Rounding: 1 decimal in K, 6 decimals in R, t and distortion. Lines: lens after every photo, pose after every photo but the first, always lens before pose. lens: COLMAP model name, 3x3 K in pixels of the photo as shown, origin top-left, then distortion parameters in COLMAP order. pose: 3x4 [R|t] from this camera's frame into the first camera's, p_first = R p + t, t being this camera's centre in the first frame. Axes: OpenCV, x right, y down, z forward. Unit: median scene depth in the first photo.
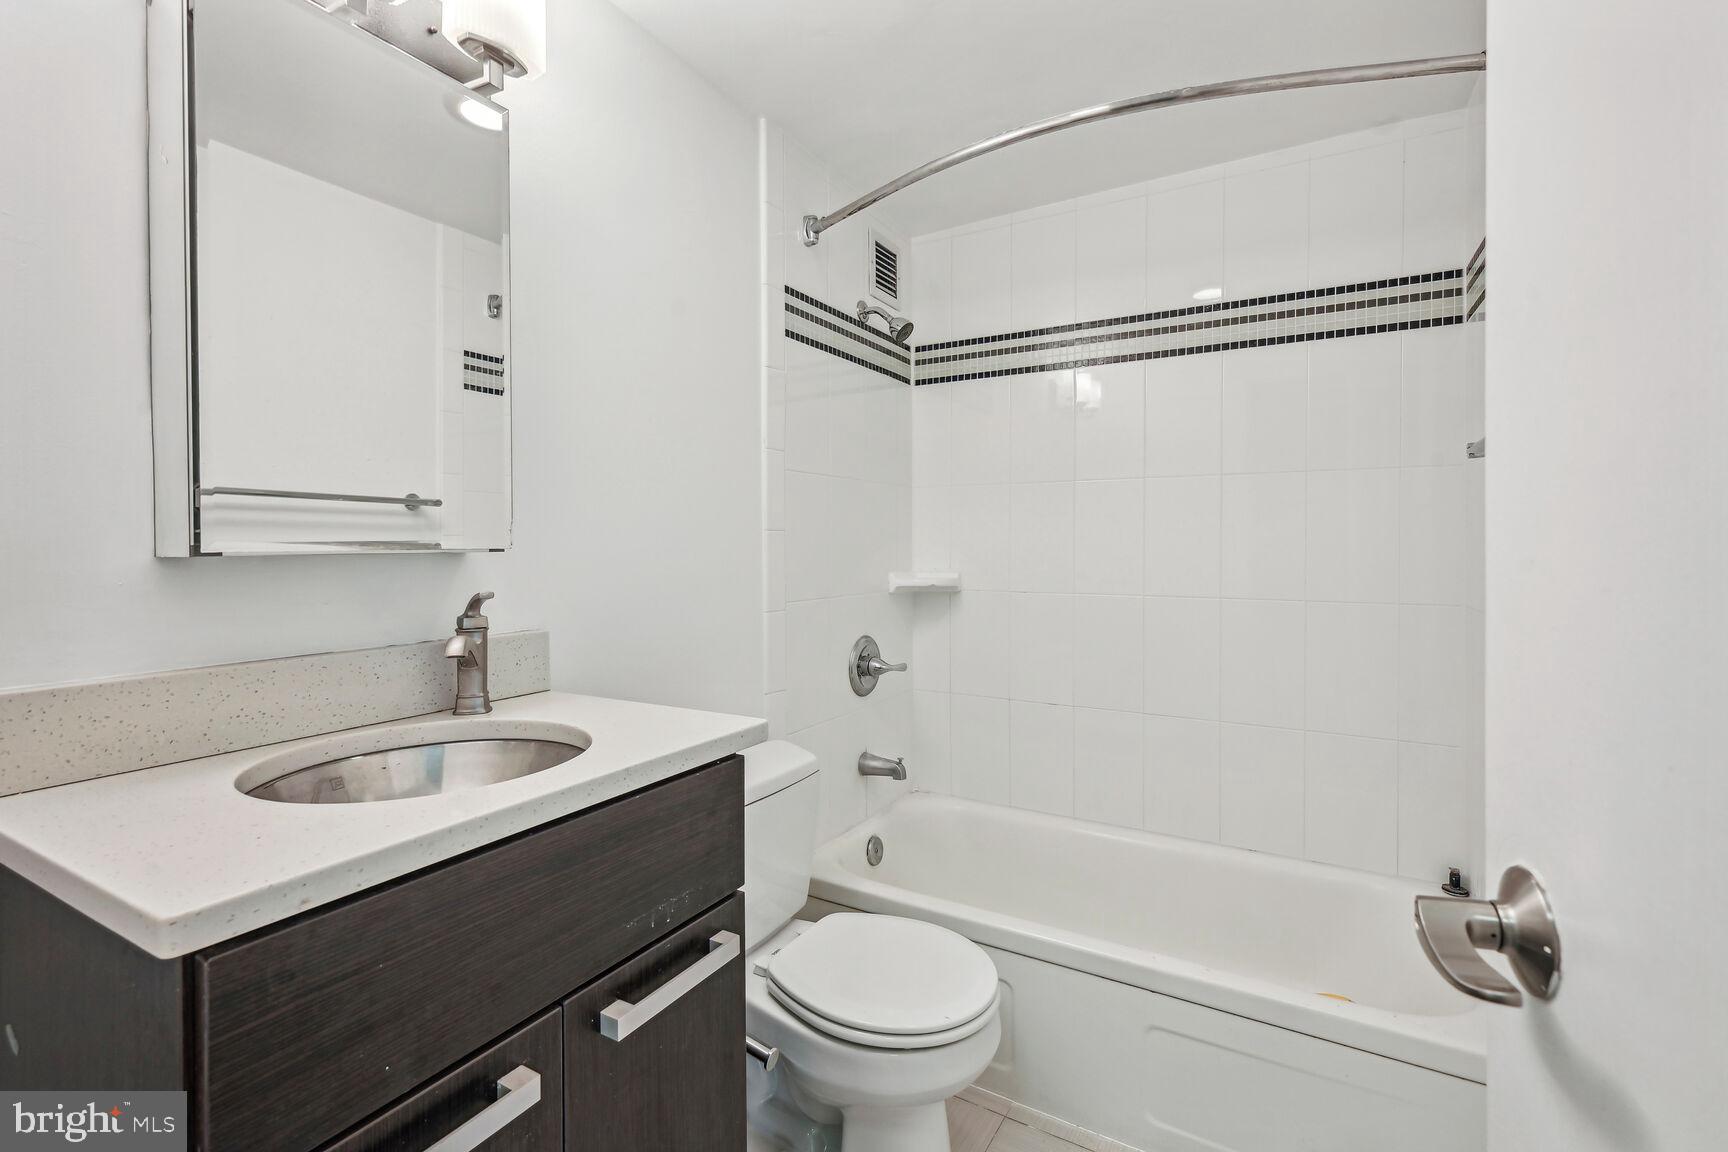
lens RADIAL K [[795.7, 0, 860.6], [0, 795.7, 542.5], [0, 0, 1]] dist [-0.001433, 0.000010]
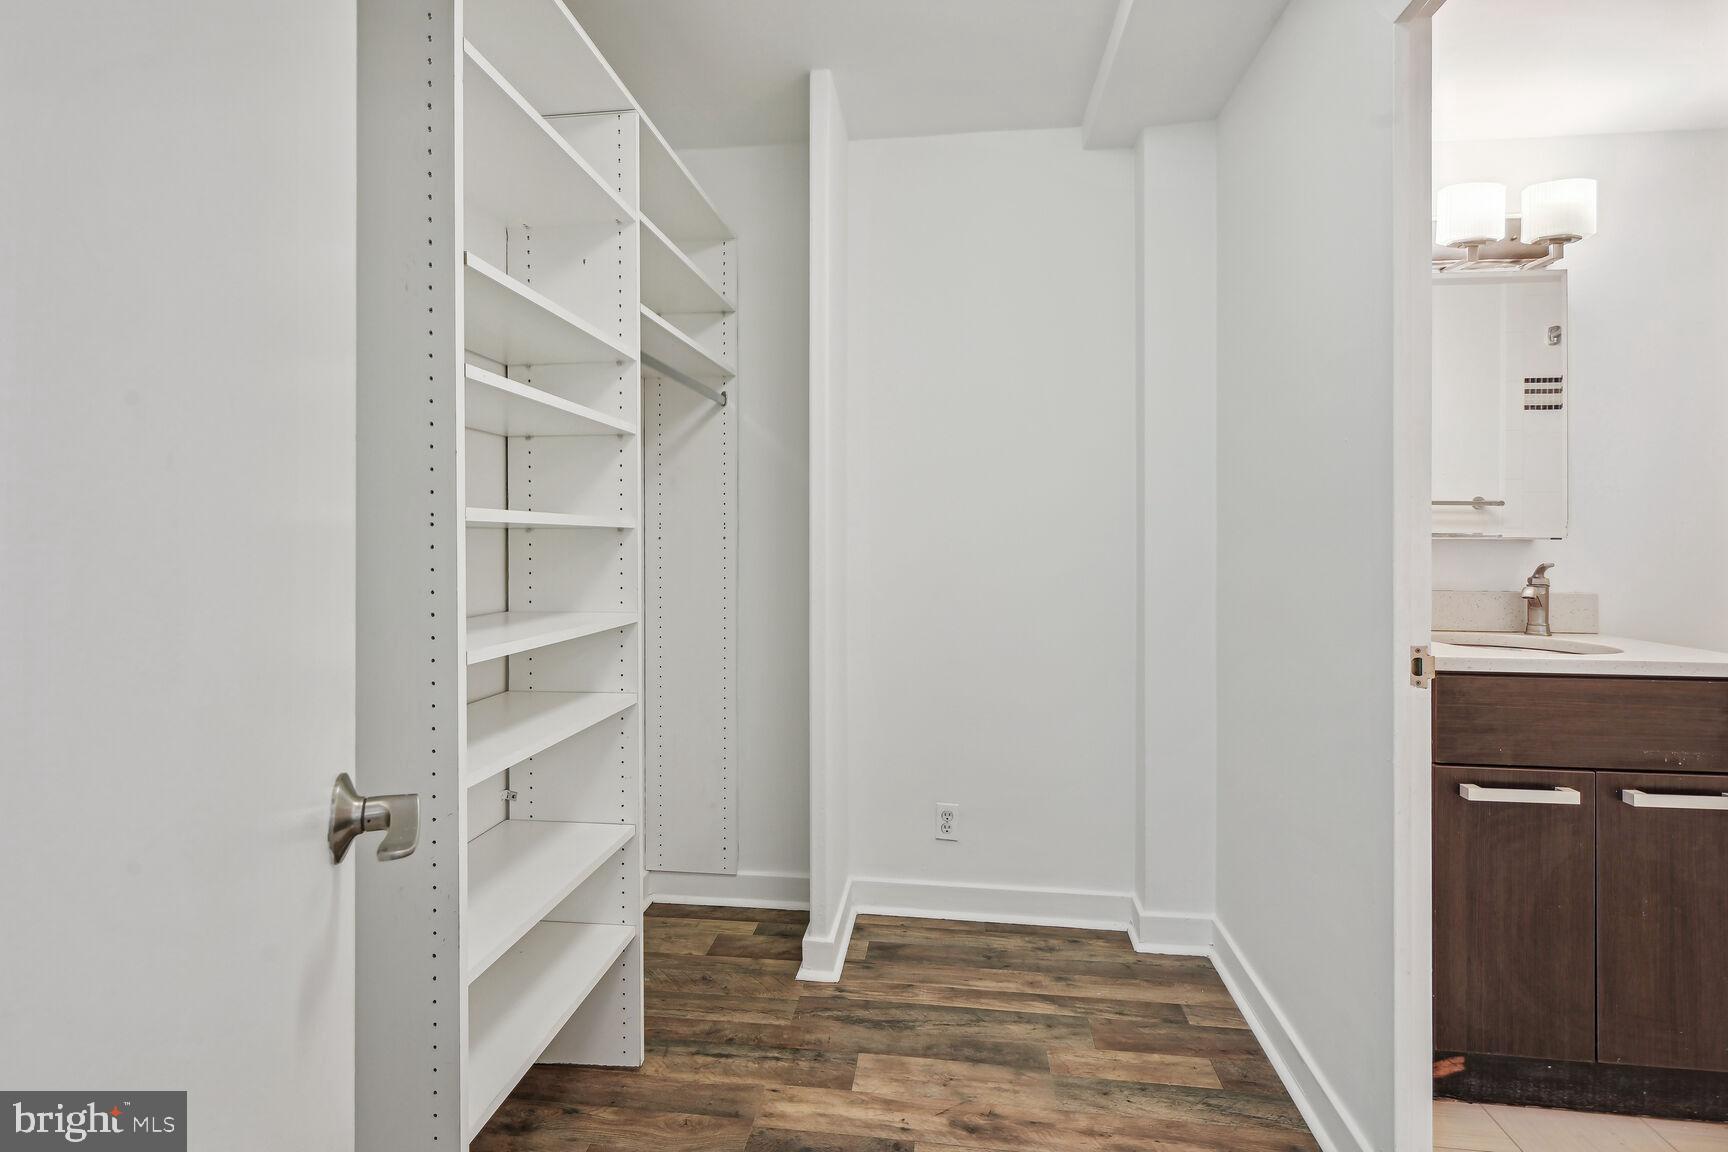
lens RADIAL K [[795.7, 0, 860.6], [0, 795.7, 542.5], [0, 0, 1]] dist [-0.001433, 0.000010]
pose [[0.412598, 0.009692, -0.910862, 0.442648], [0.000315, 0.999942, 0.010783, 0.000187], [0.910913, -0.004736, 0.412570, -0.981763]]
